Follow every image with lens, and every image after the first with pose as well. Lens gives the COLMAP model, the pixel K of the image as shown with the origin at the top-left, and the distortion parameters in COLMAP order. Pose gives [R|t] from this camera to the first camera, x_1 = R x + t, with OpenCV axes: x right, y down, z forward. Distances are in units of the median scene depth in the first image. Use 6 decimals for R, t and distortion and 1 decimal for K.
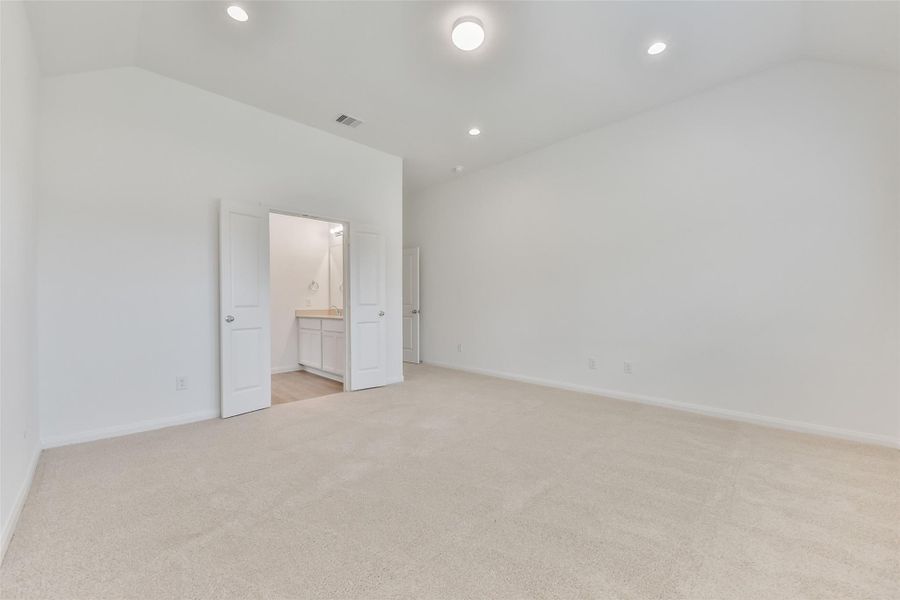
lens RADIAL K [[355.4, 0, 452.9], [0, 355.4, 302.5], [0, 0, 1]] dist [-0.014753, -0.000383]
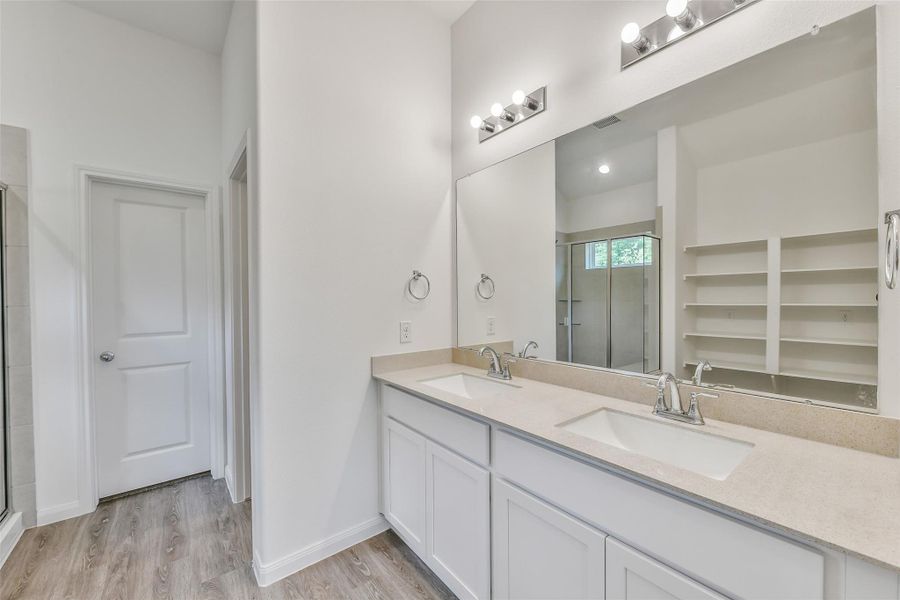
lens RADIAL K [[355.4, 0, 452.9], [0, 355.4, 302.5], [0, 0, 1]] dist [-0.014753, -0.000383]
pose [[0.992608, 0.000270, -0.121362, -0.328175], [-0.000030, 0.999998, 0.001981, -0.030790], [0.121363, -0.001963, 0.992606, 0.681349]]
